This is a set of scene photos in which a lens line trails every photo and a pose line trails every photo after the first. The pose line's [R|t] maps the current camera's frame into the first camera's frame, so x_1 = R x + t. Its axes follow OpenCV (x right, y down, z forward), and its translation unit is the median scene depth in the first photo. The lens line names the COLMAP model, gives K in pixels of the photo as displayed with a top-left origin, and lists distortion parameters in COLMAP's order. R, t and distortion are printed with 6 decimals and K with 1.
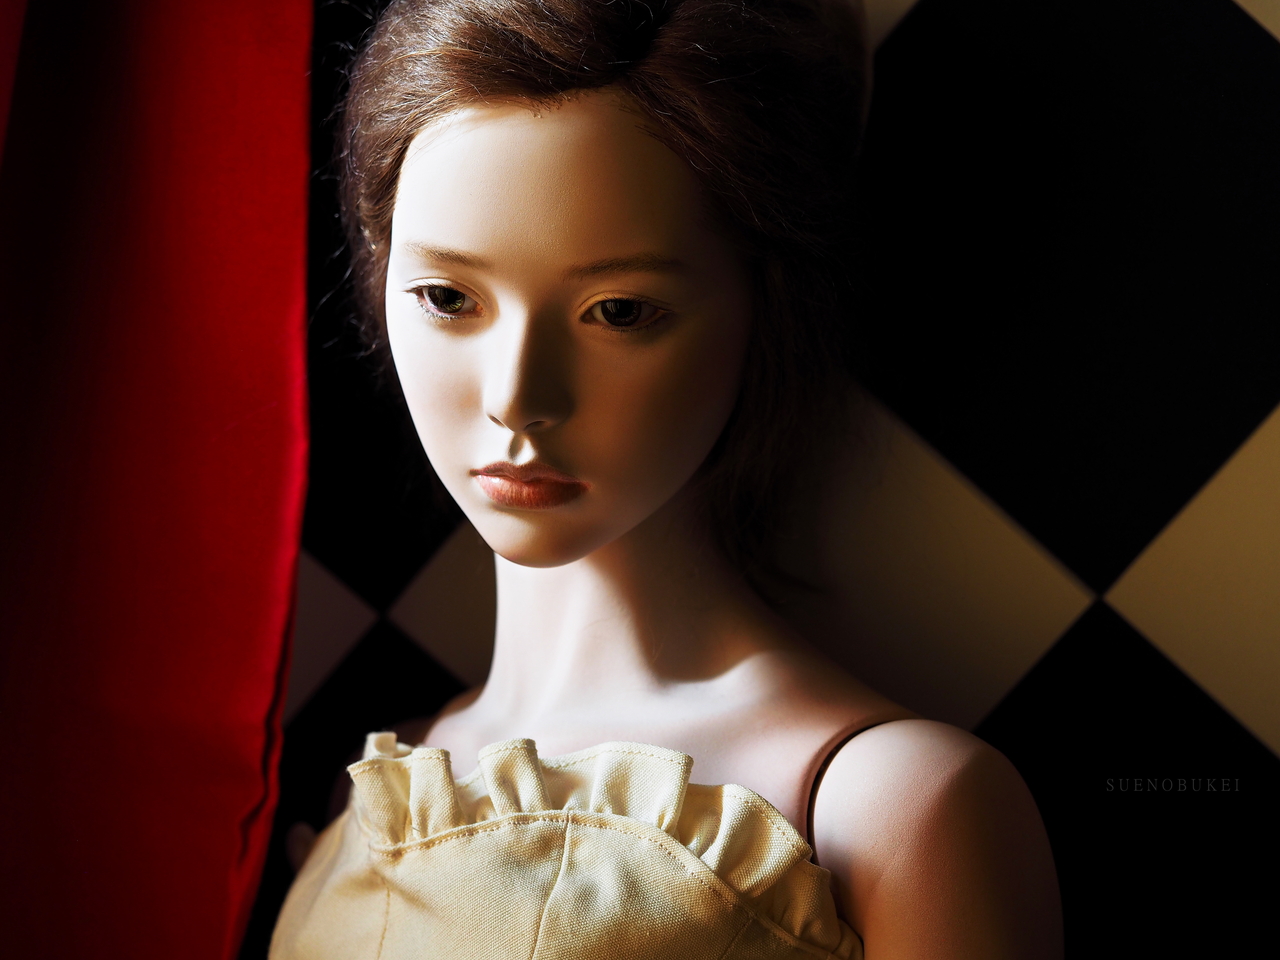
lens RADIAL K [[5005.7, 0, 640.0], [0, 5005.7, 480.0], [0, 0, 1]] dist [0.005206, 0.676222]
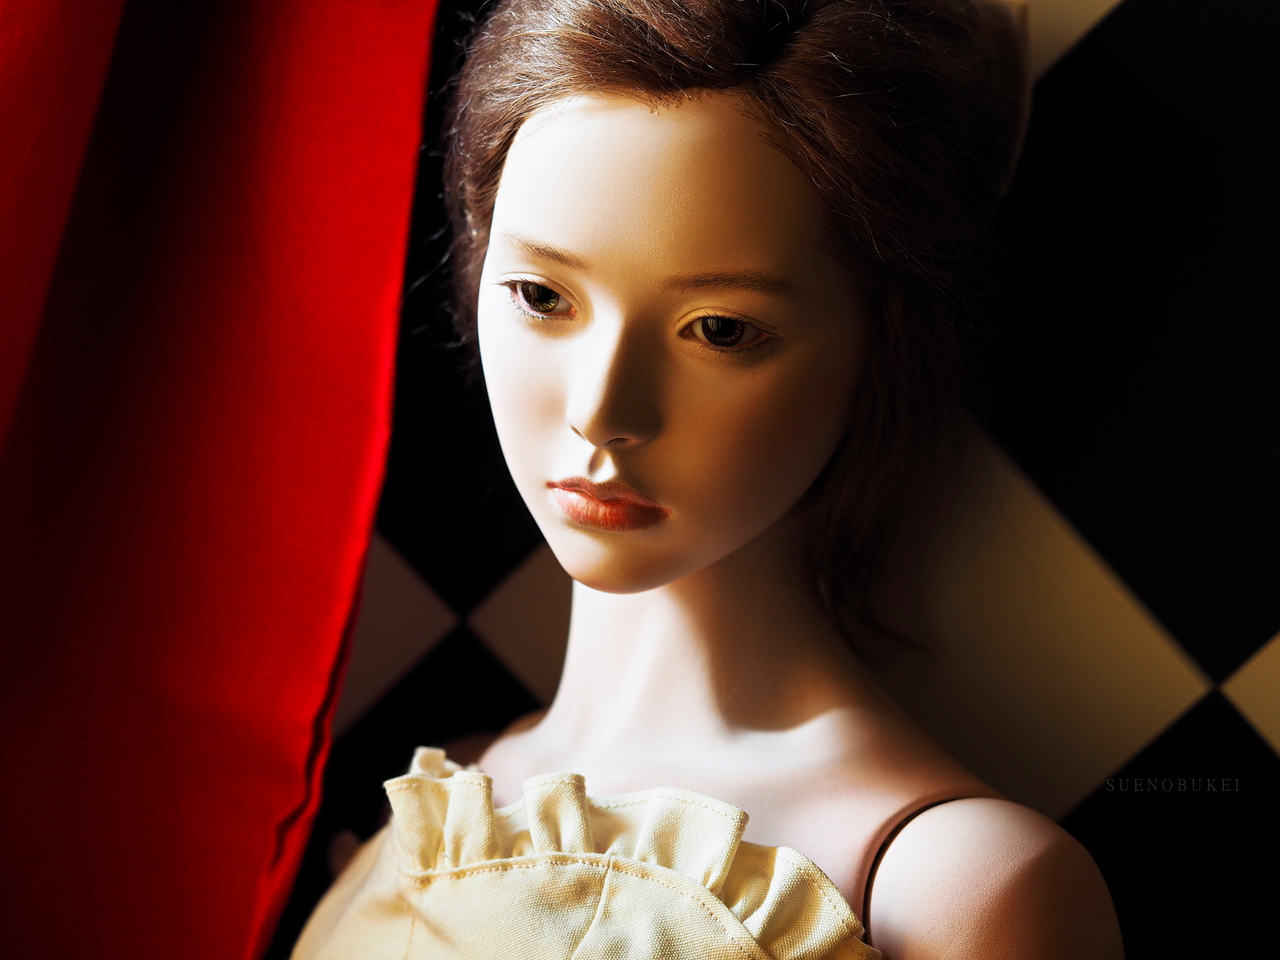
lens RADIAL K [[5005.7, 0, 640.0], [0, 5005.7, 480.0], [0, 0, 1]] dist [0.005206, 0.676222]
pose [[0.992748, 0.107106, -0.054590, 0.034588], [-0.106883, 0.994247, 0.006994, -0.010750], [0.055025, -0.001109, 0.998484, 0.068033]]
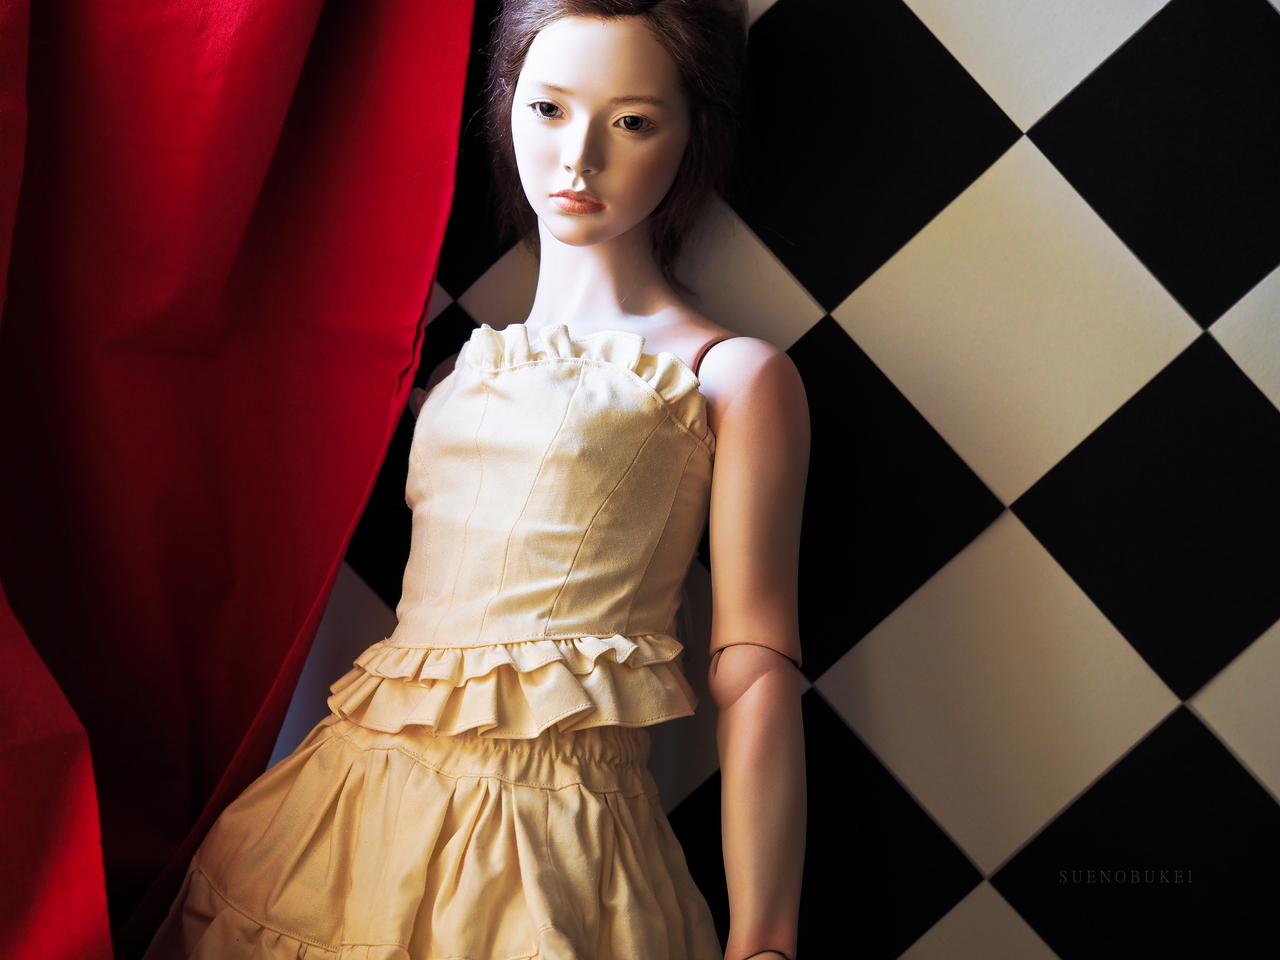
lens RADIAL K [[5005.7, 0, 640.0], [0, 5005.7, 480.0], [0, 0, 1]] dist [0.005206, 0.676222]
pose [[0.987988, 0.104005, 0.114293, -0.222985], [-0.094054, 0.991557, -0.089266, 0.298903], [-0.122612, 0.077444, 0.989428, -1.052324]]
